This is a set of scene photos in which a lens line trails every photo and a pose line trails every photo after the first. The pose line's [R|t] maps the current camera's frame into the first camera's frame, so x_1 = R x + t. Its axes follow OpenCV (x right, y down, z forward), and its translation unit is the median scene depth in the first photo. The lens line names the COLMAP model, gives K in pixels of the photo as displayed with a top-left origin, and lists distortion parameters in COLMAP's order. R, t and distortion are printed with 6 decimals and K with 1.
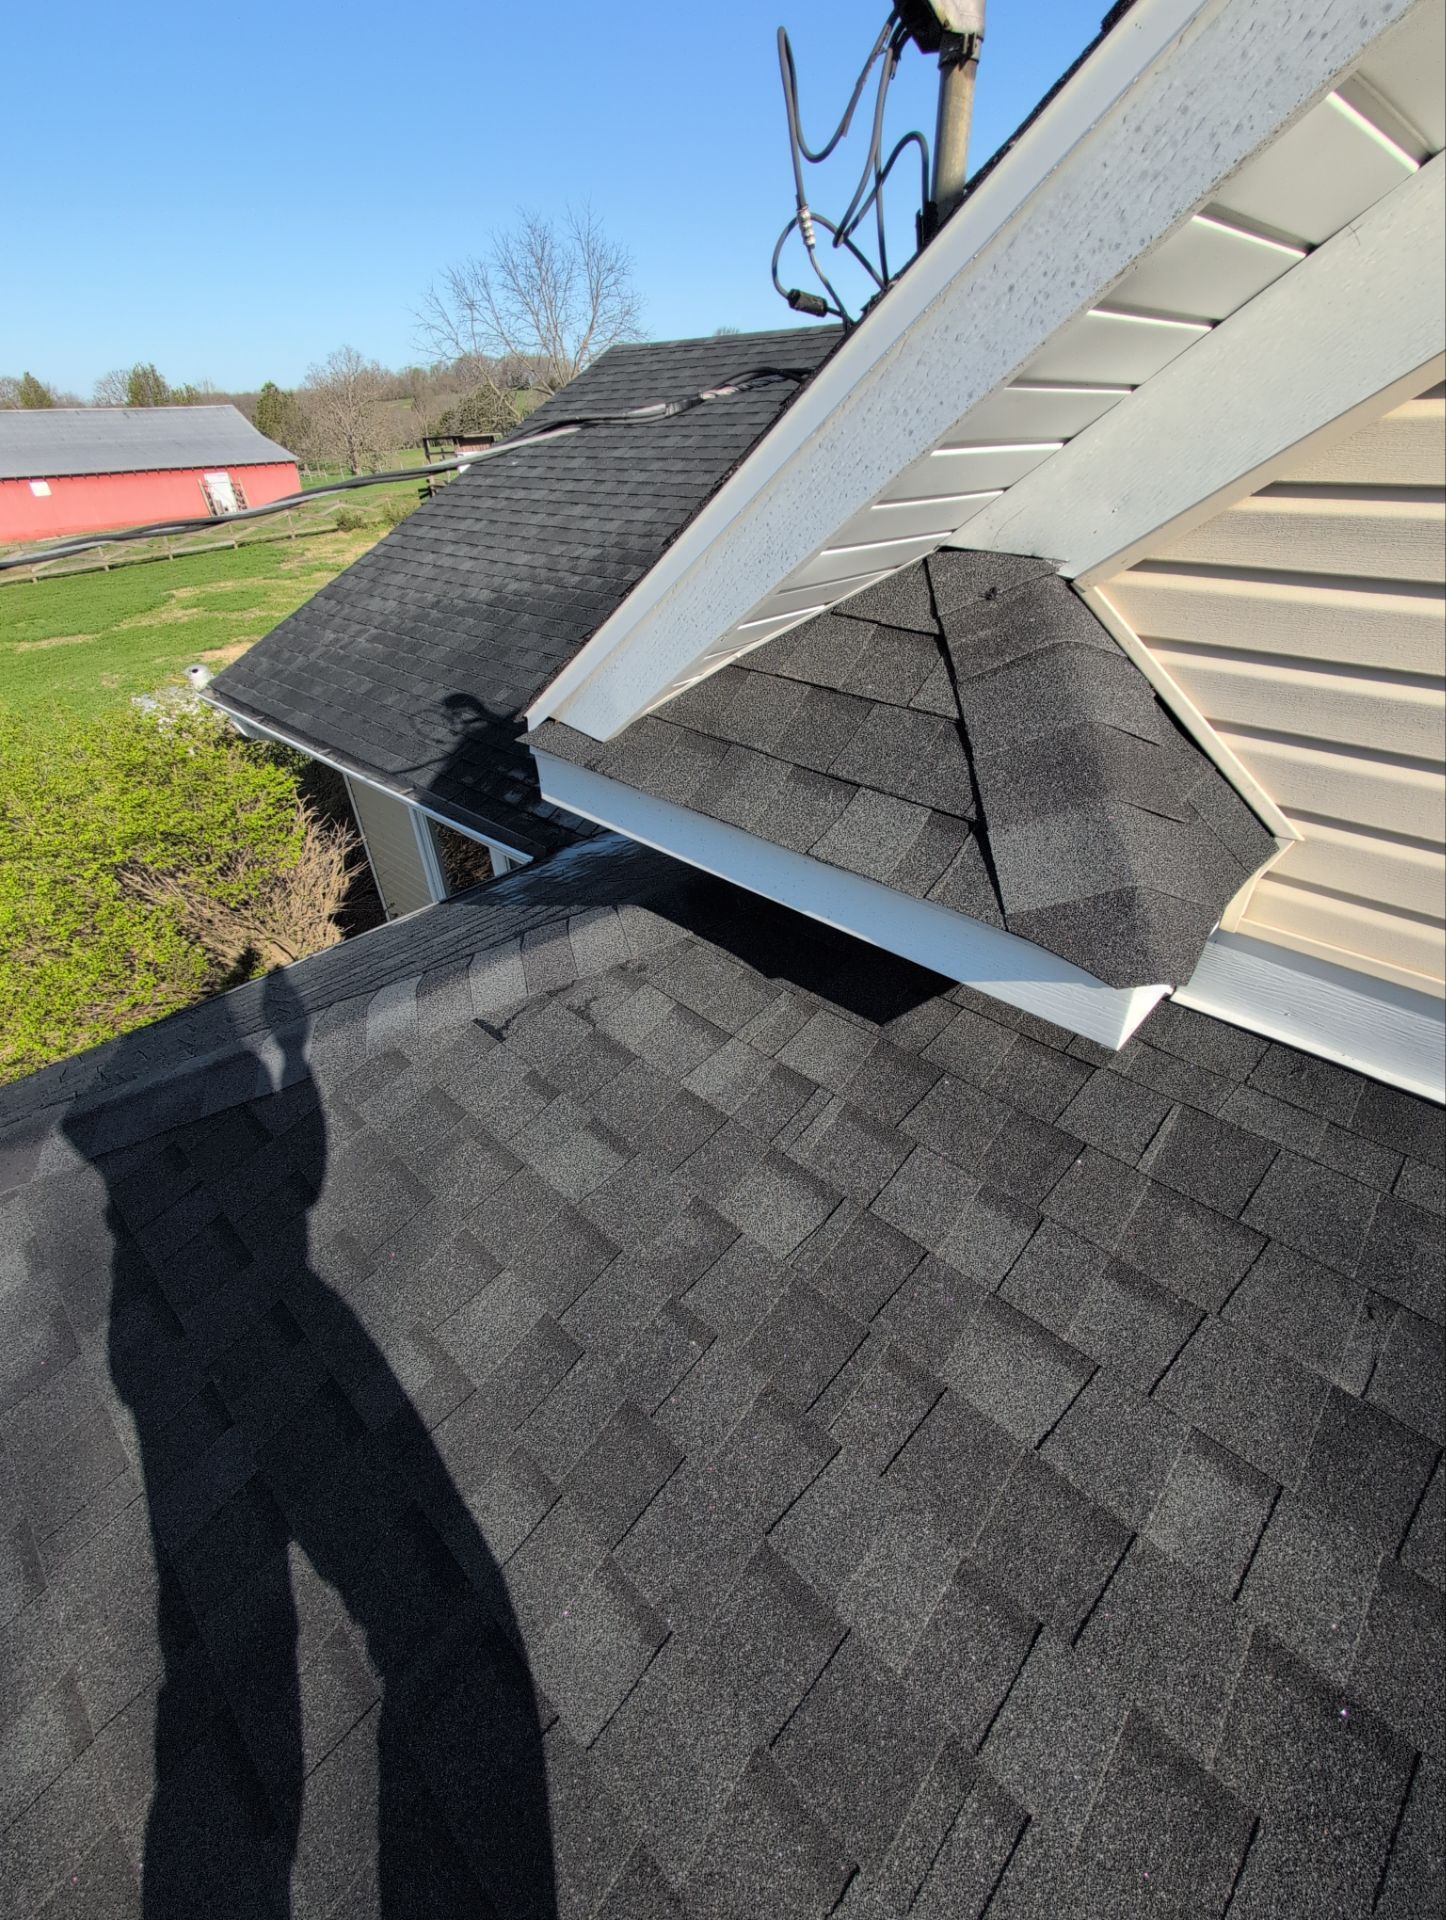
lens RADIAL K [[813.8, 0, 720.9], [0, 813.8, 962.7], [0, 0, 1]] dist [-0.000932, 0.000159]
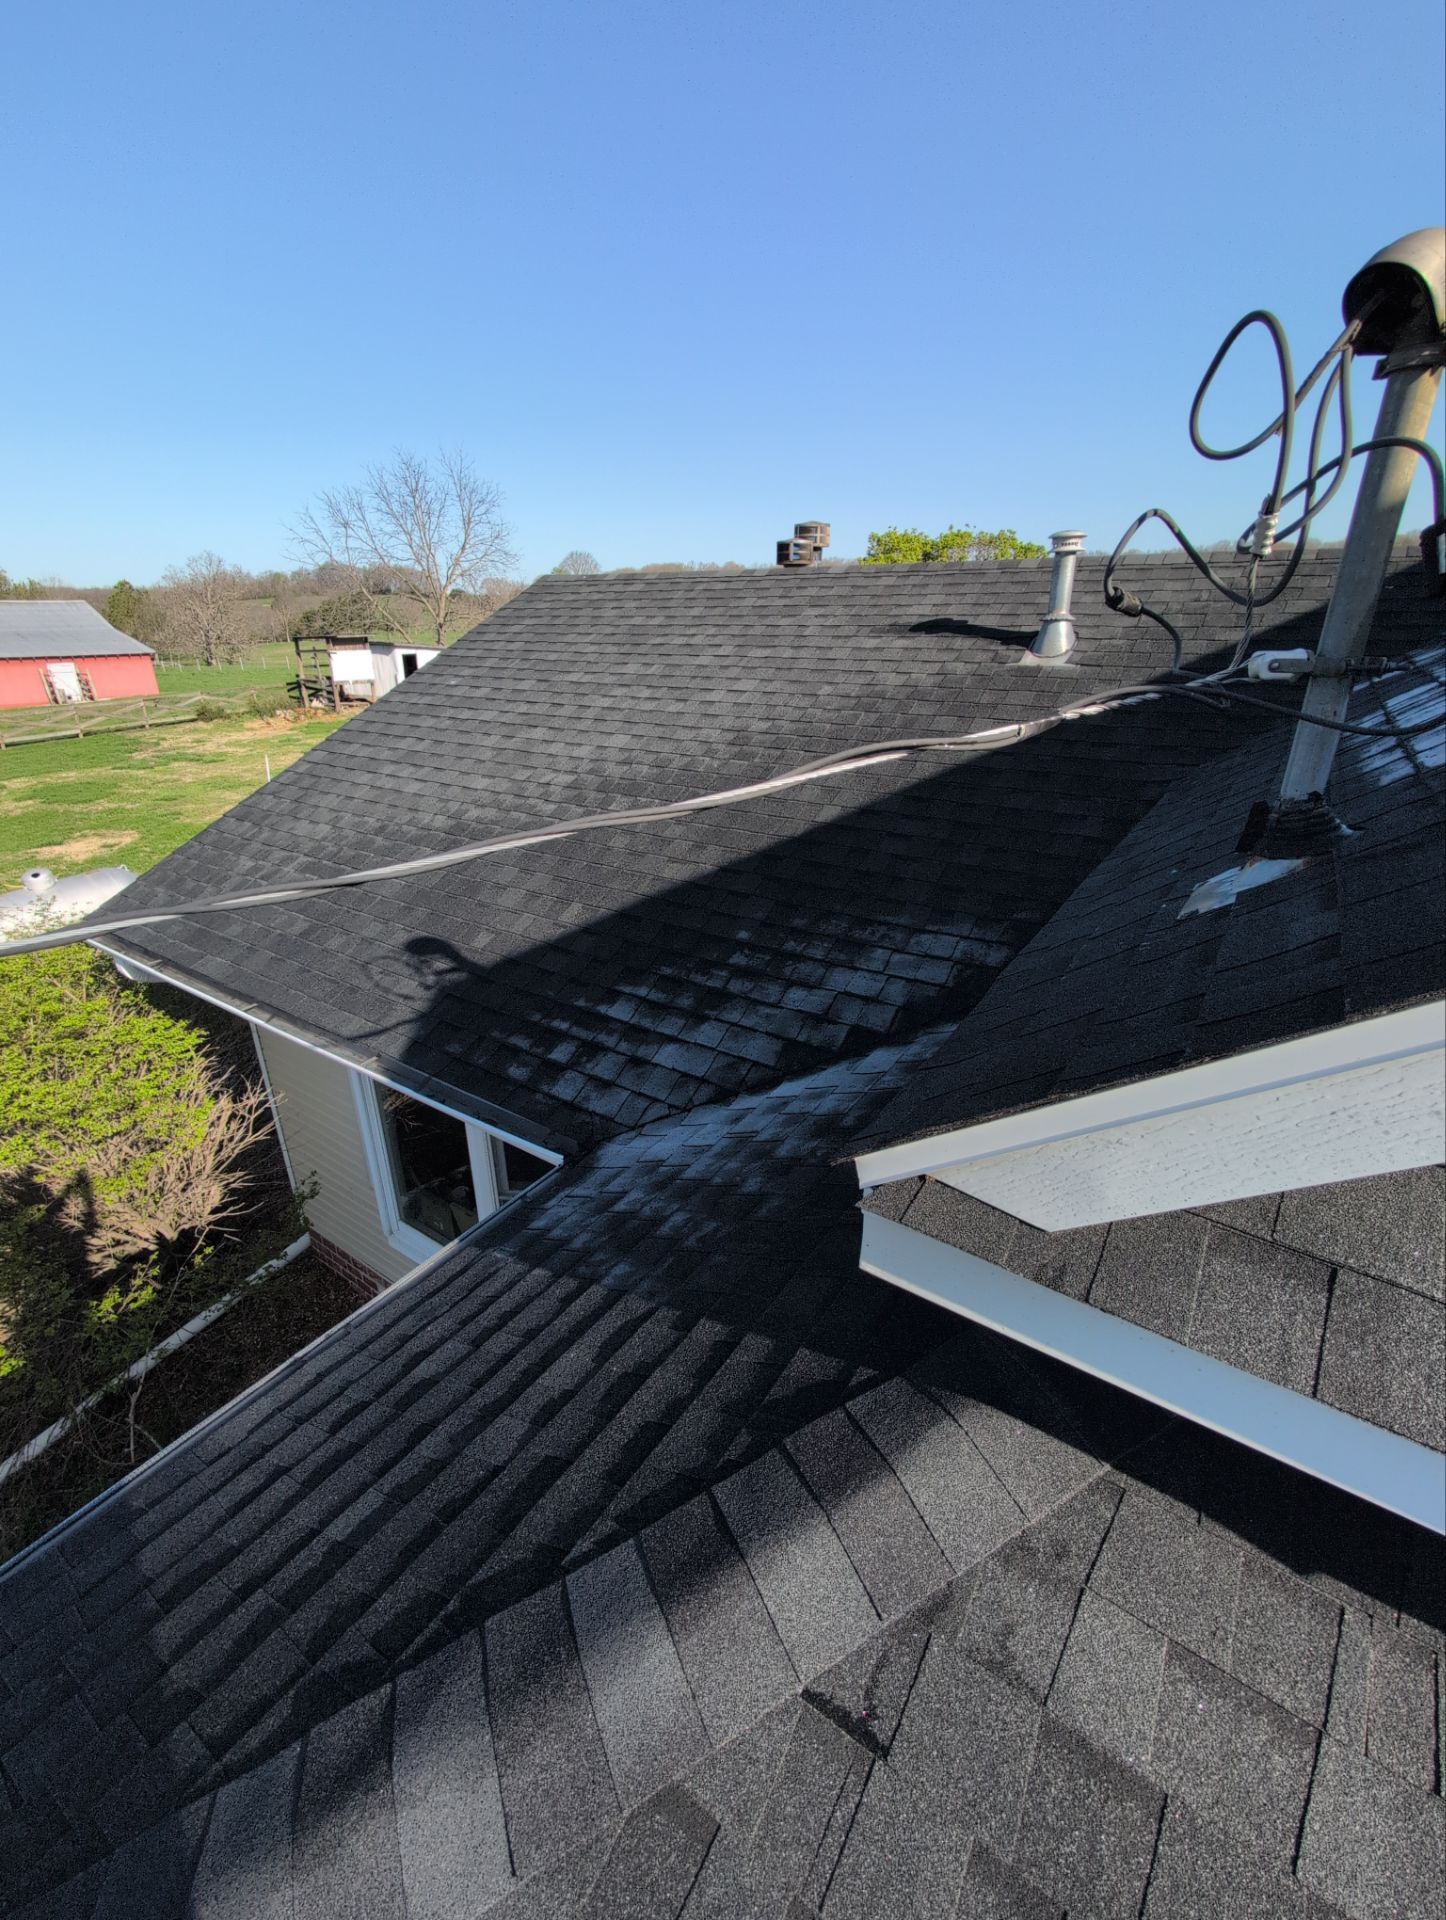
lens RADIAL K [[813.8, 0, 720.8], [0, 813.8, 963.6], [0, 0, 1]] dist [-0.000932, 0.000159]
pose [[0.985825, -0.039155, 0.163146, -0.130716], [0.070220, 0.979416, -0.189246, -0.099855], [-0.152377, 0.198020, 0.968282, 0.104265]]
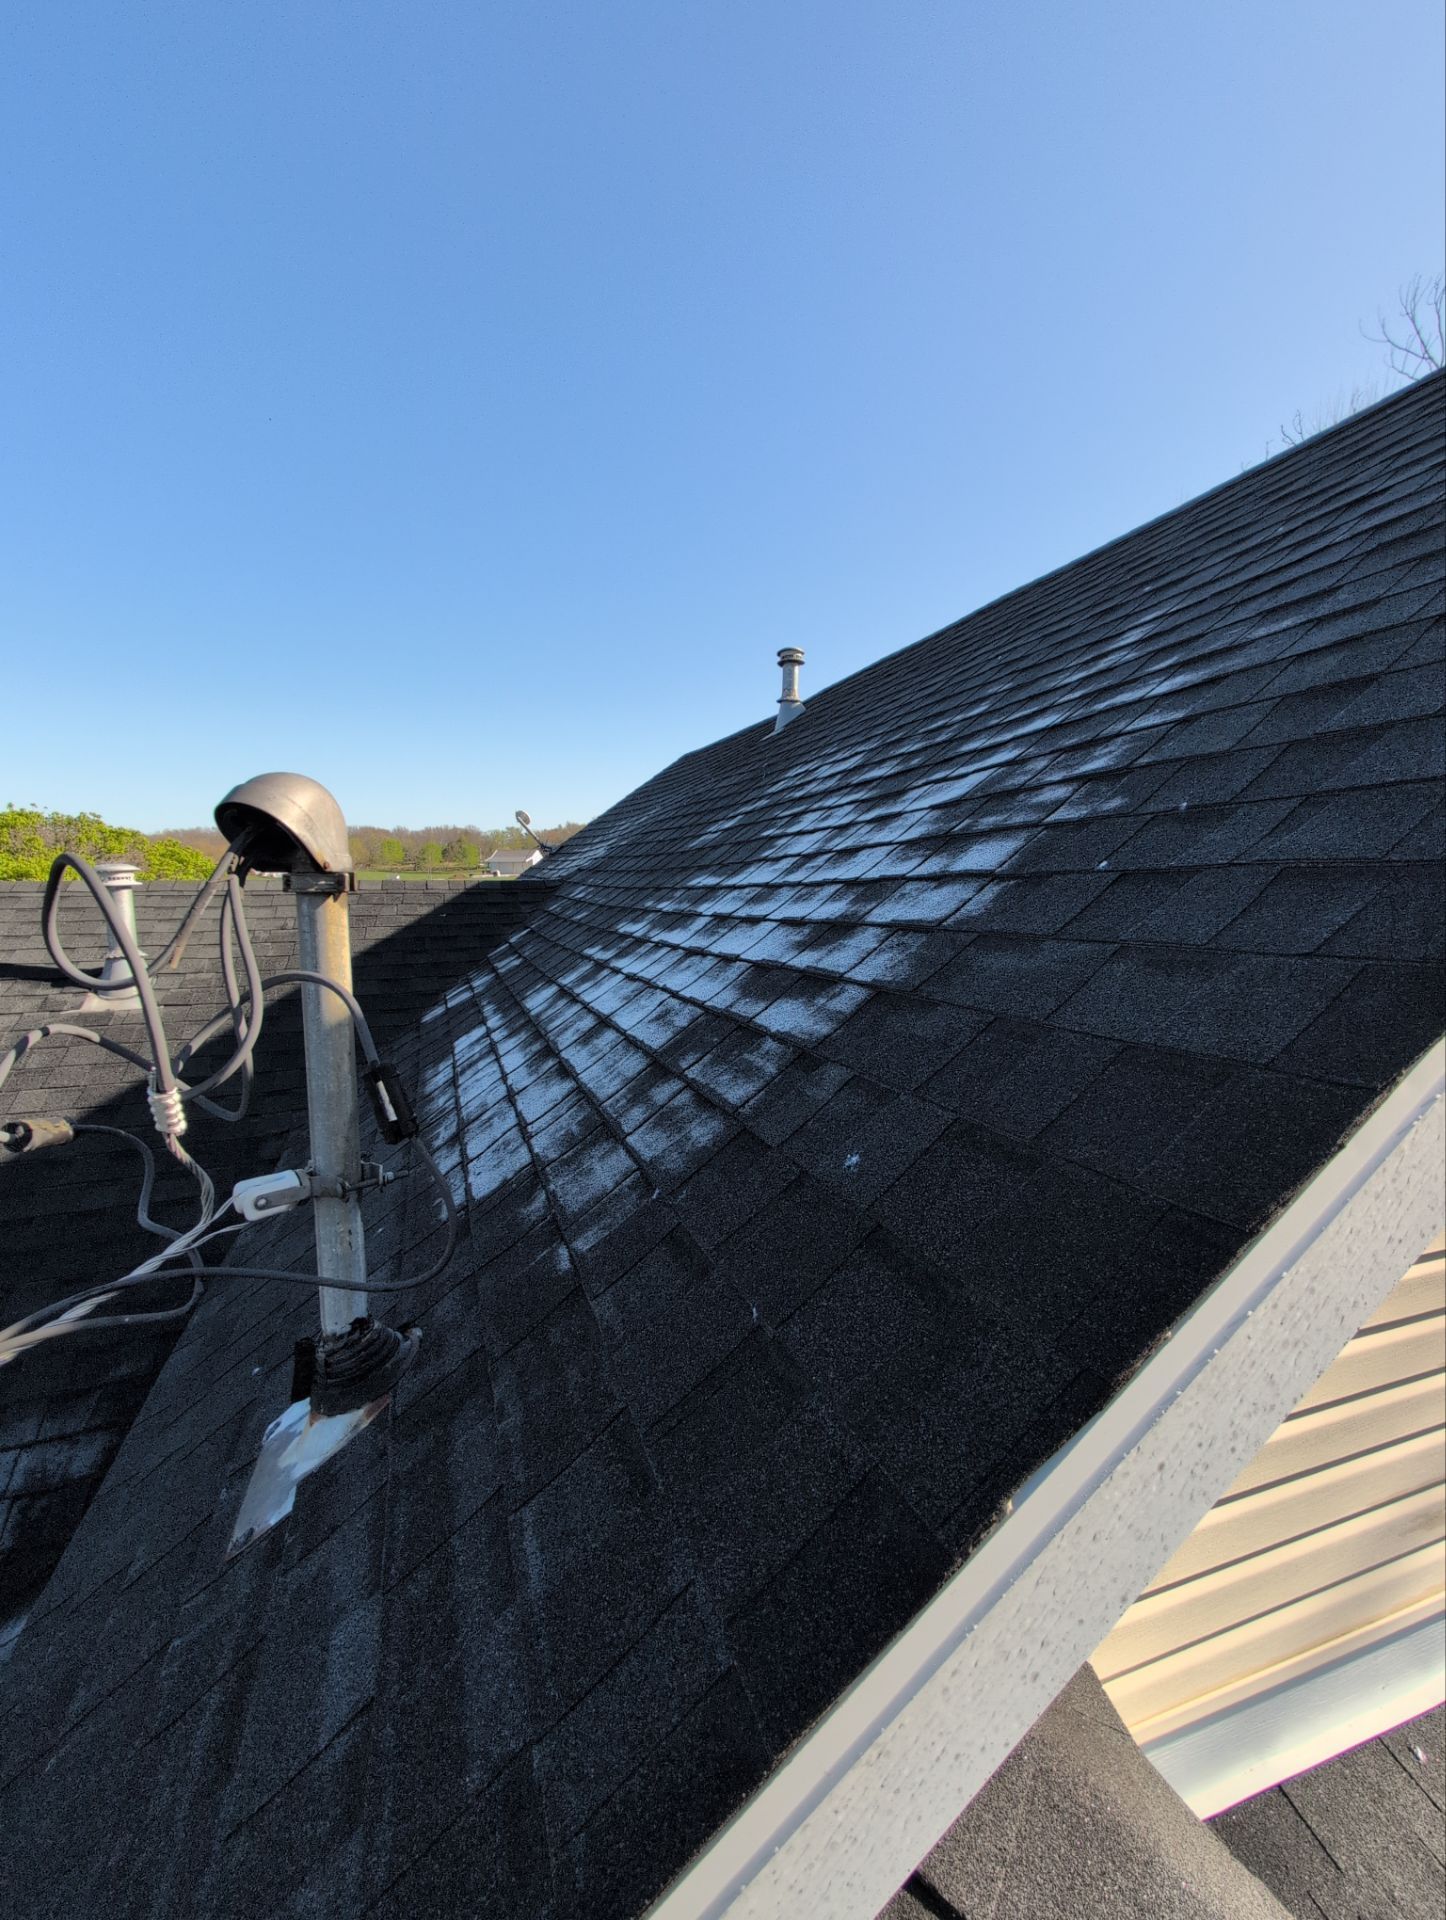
lens RADIAL K [[813.8, 0, 722.8], [0, 813.8, 954.7], [0, 0, 1]] dist [-0.000932, 0.000159]
pose [[0.443055, -0.052894, 0.894933, -0.054857], [0.497805, 0.844731, -0.196522, -0.170424], [-0.745582, 0.532572, 0.400593, 0.105440]]
